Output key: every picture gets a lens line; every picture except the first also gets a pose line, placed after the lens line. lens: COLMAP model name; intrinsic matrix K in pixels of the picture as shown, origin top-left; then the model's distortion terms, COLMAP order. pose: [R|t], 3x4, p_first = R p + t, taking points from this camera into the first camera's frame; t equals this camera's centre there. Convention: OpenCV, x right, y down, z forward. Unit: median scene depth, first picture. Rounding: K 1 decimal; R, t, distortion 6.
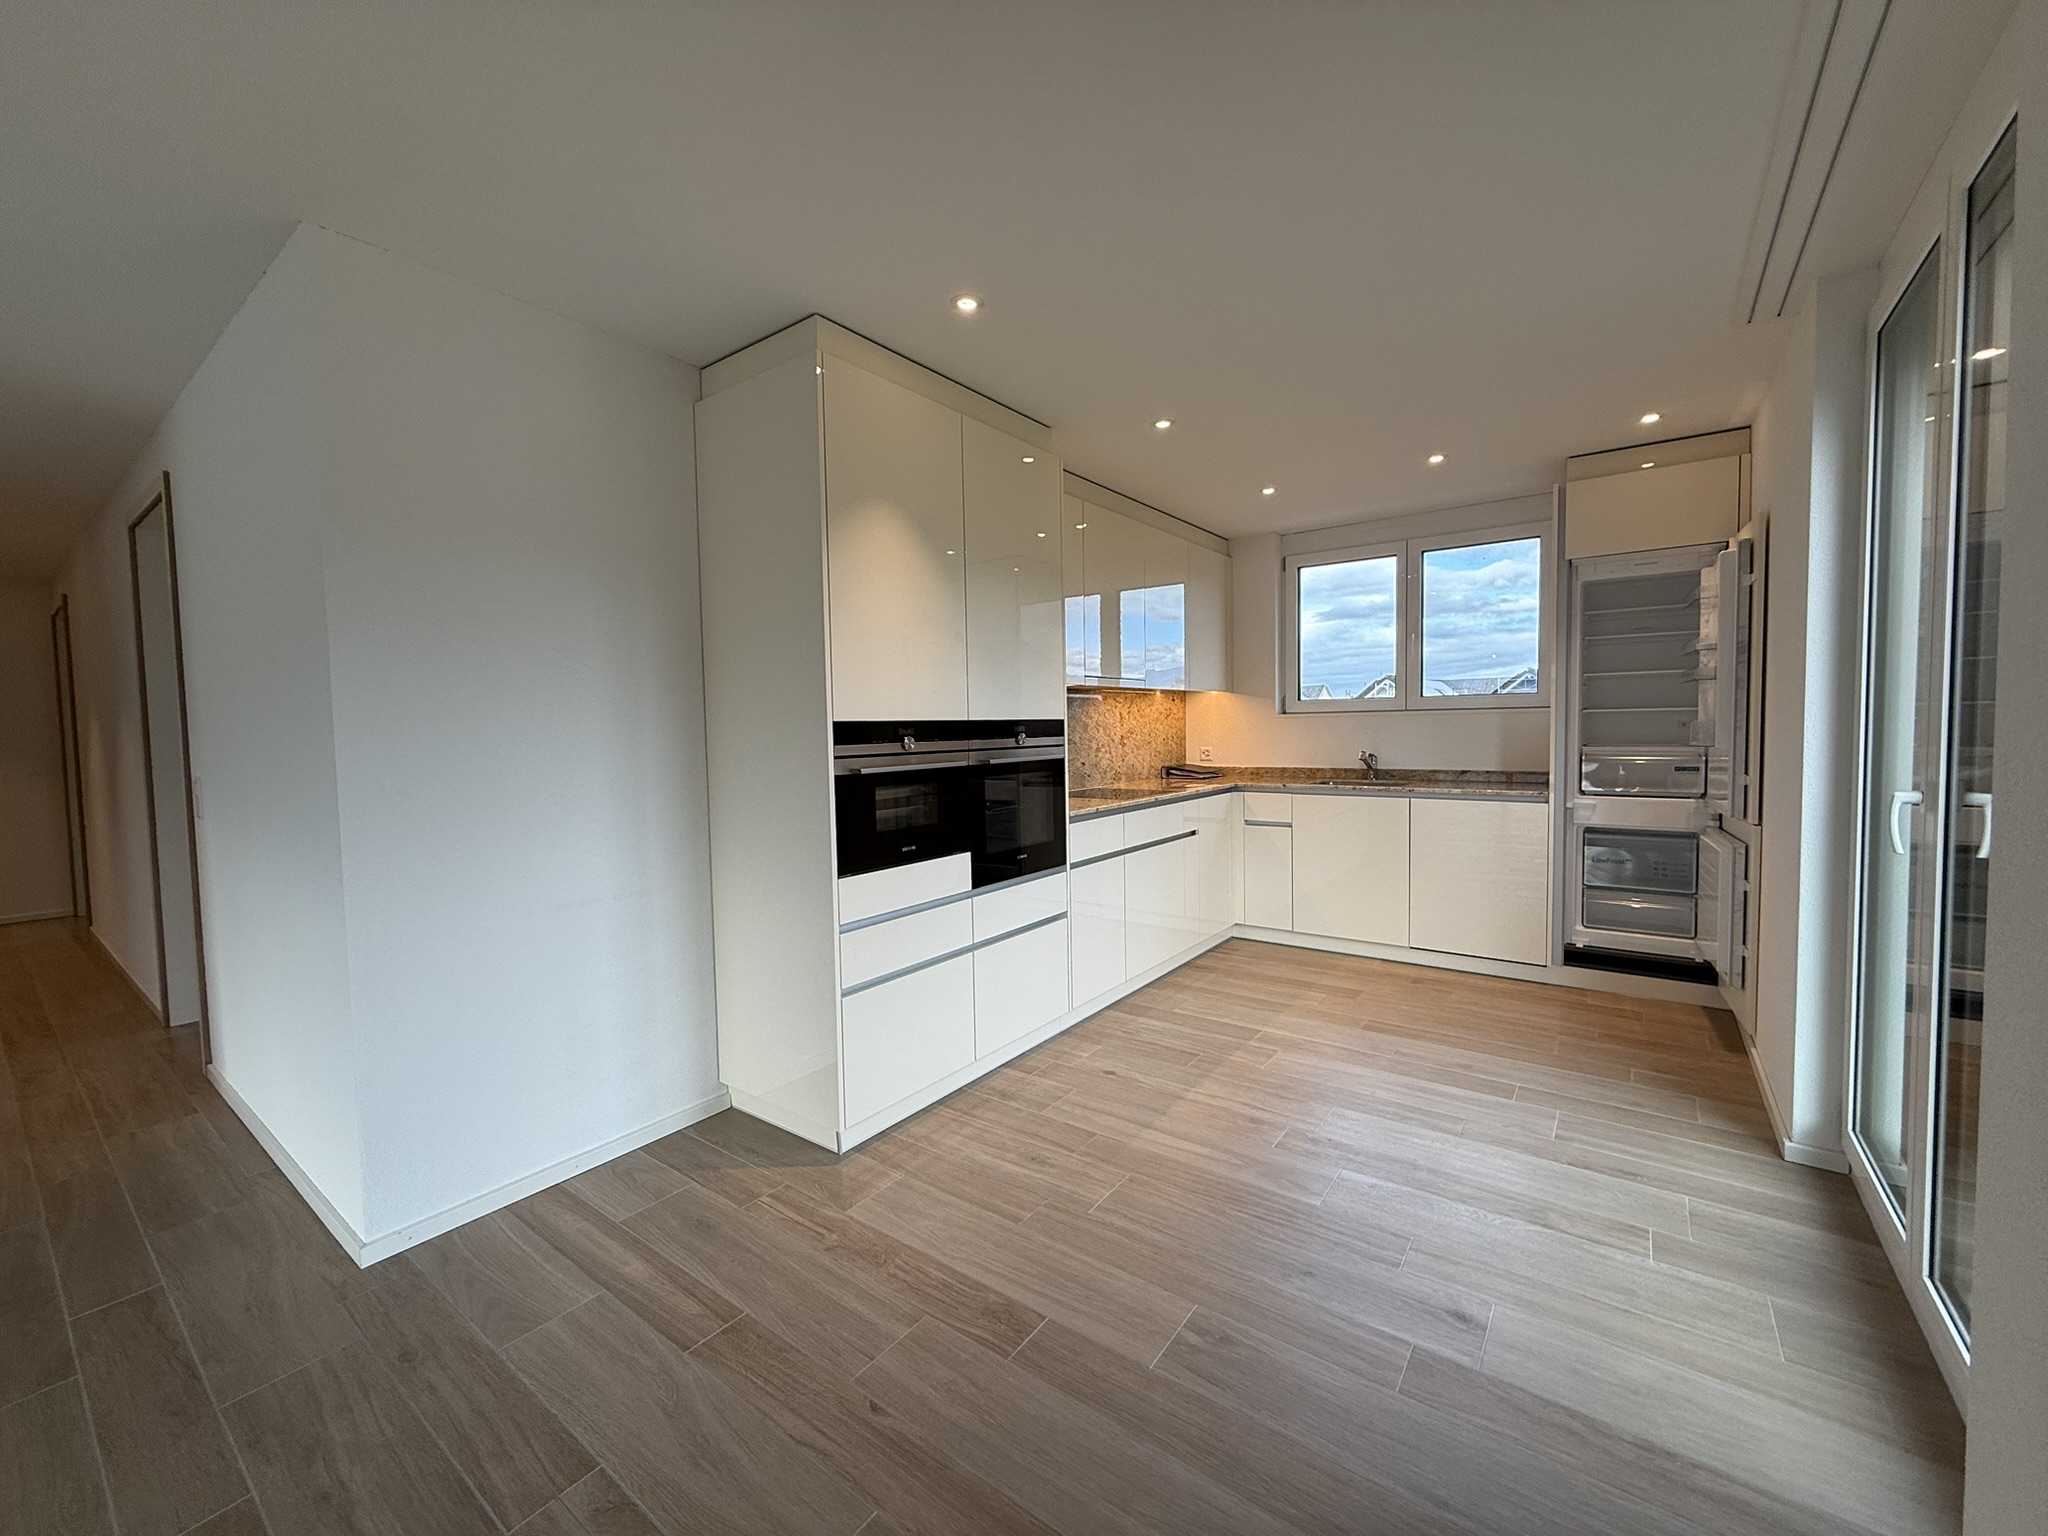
lens RADIAL K [[818.4, 0, 1022.0], [0, 818.4, 763.6], [0, 0, 1]] dist [0.000378, 0.001748]
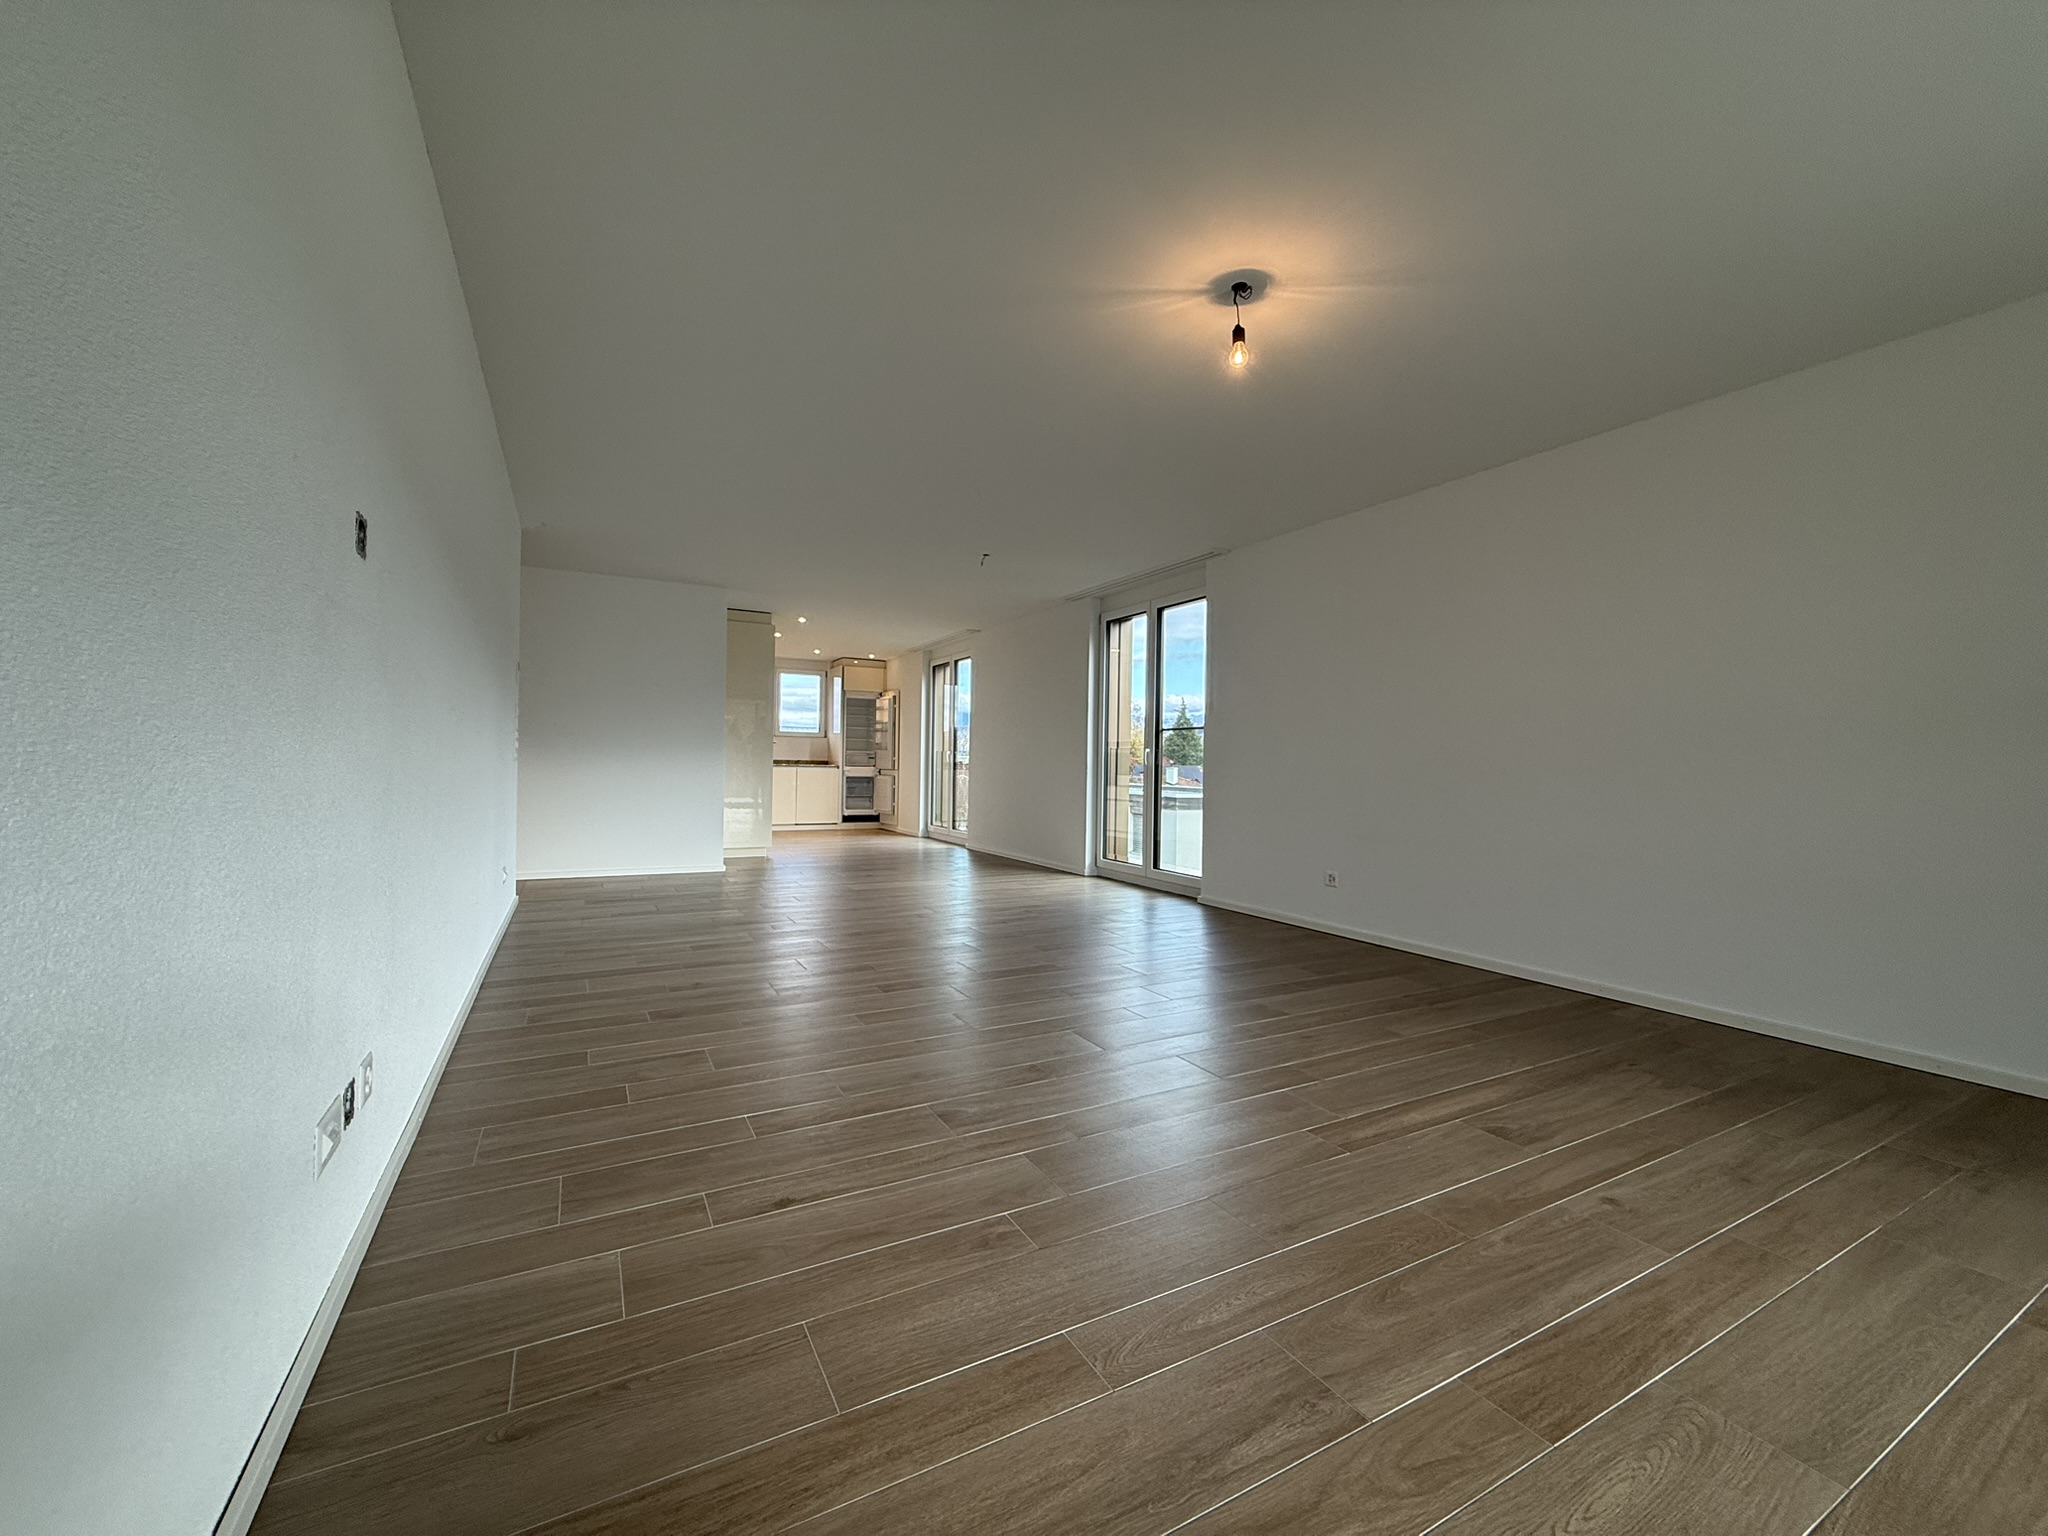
lens RADIAL K [[818.4, 0, 1020.1], [0, 818.4, 767.4], [0, 0, 1]] dist [0.000378, 0.001748]
pose [[0.418642, -0.001386, 0.908150, -2.281620], [0.025011, 0.999637, -0.010004, 0.111581], [-0.907807, 0.026902, 0.418525, -1.094741]]
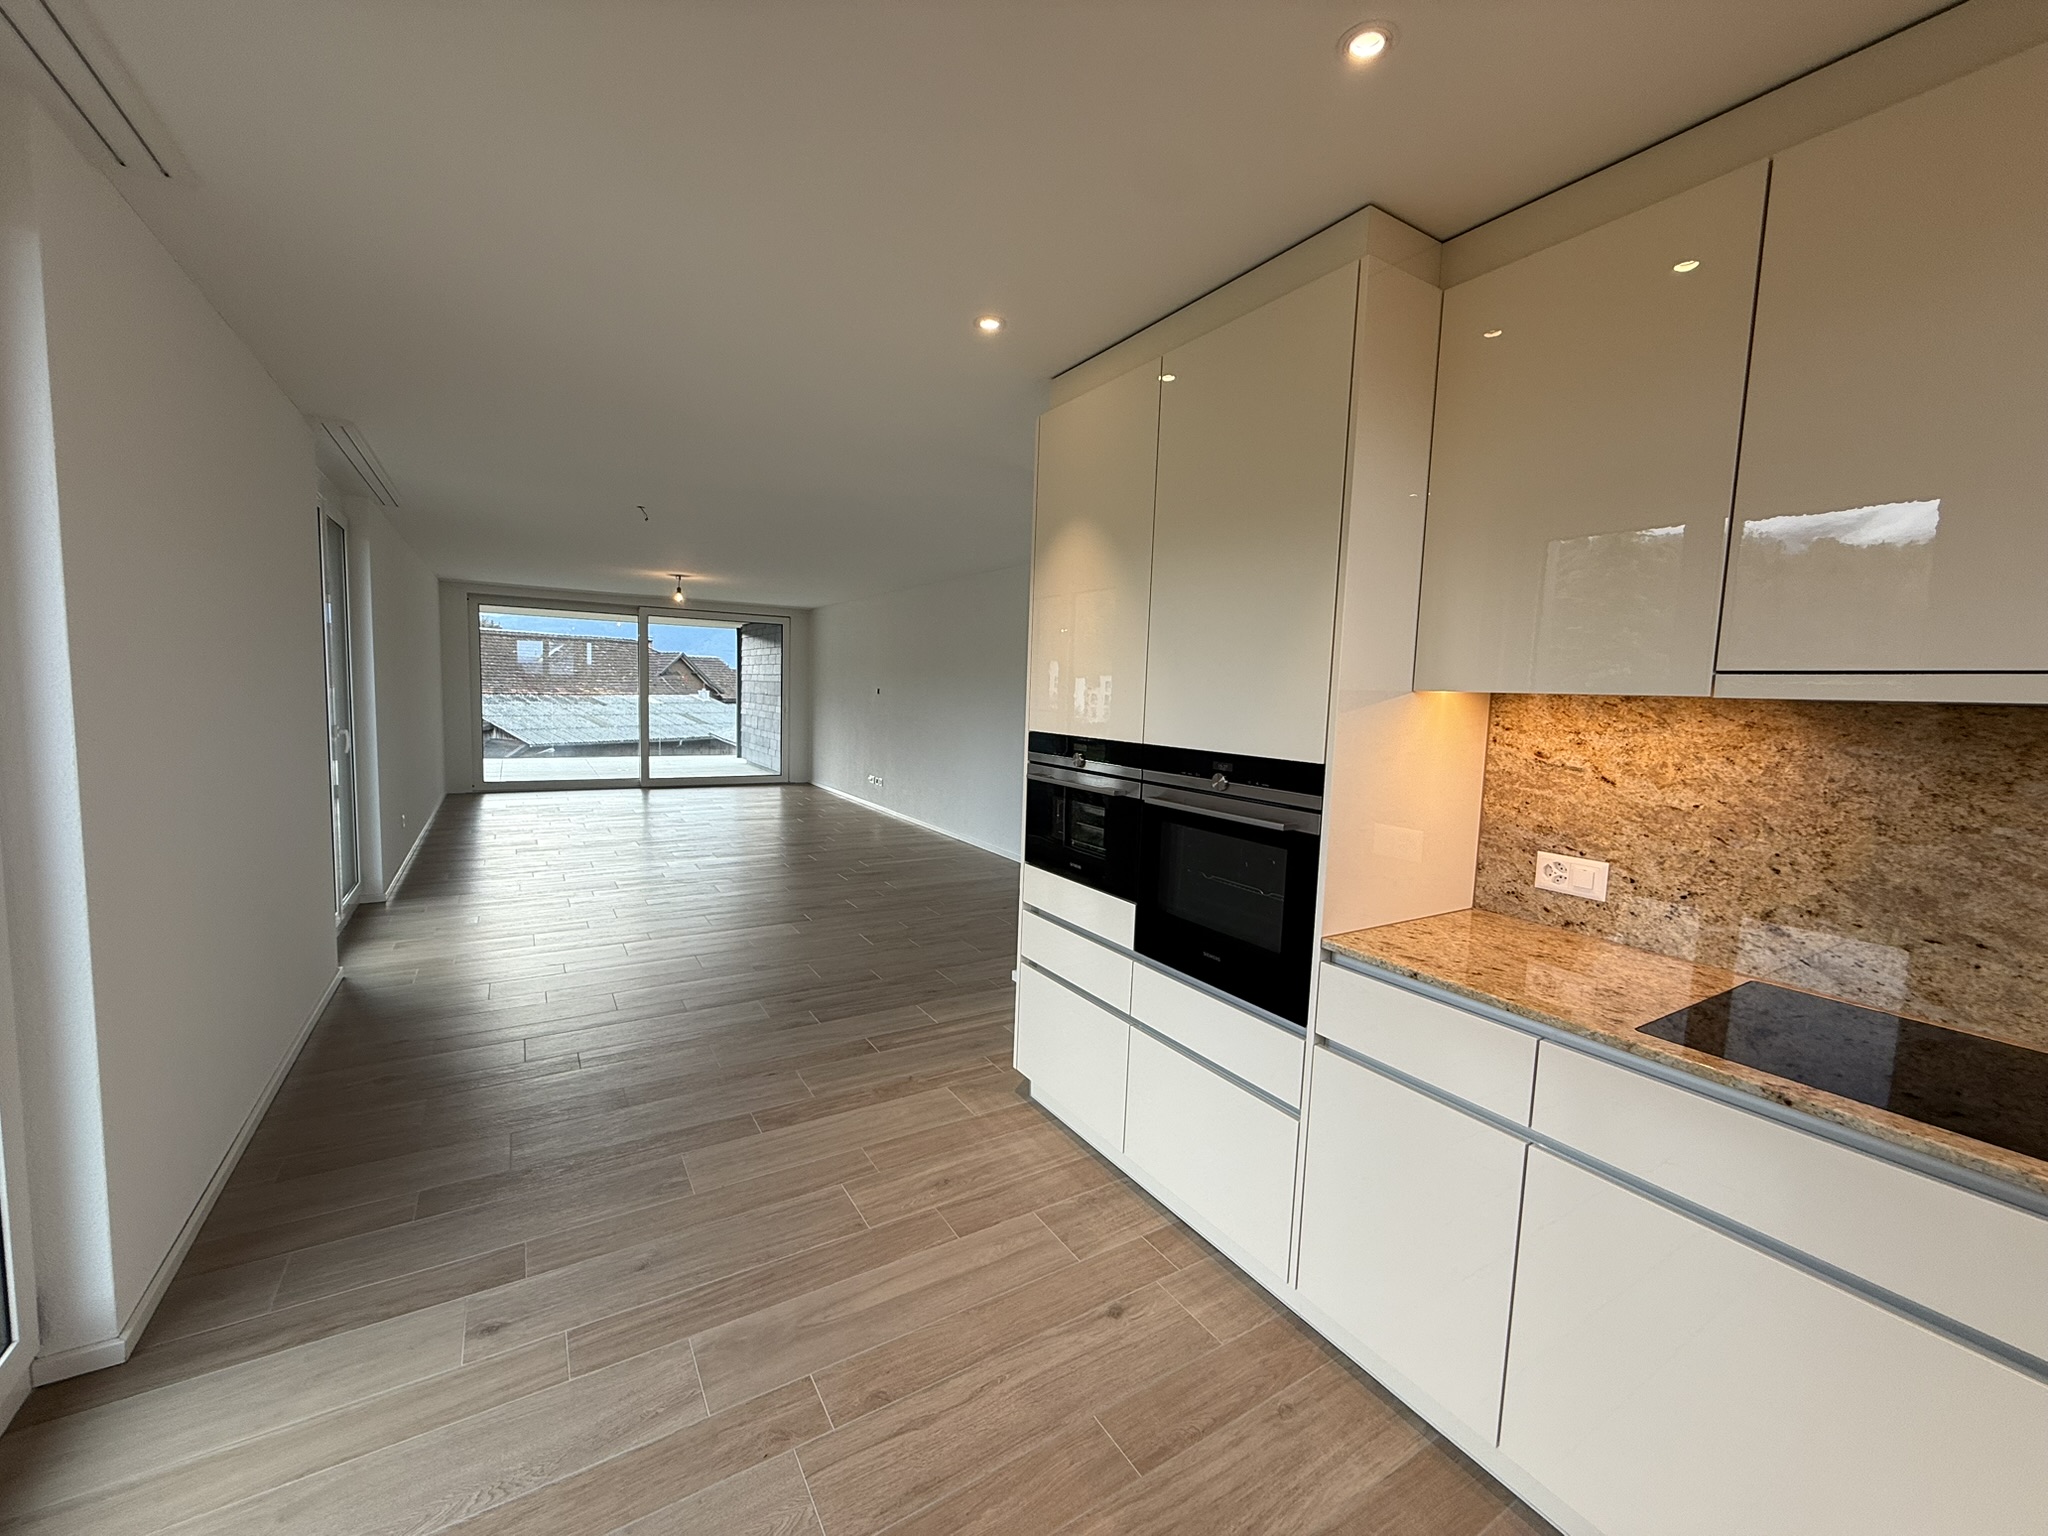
lens RADIAL K [[818.4, 0, 1014.6], [0, 818.4, 769.4], [0, 0, 1]] dist [0.000378, 0.001748]
pose [[-0.379167, 0.092931, -0.920650, 0.659348], [-0.070634, 0.989134, 0.128934, -0.112092], [0.922628, 0.113917, -0.368483, 1.073960]]
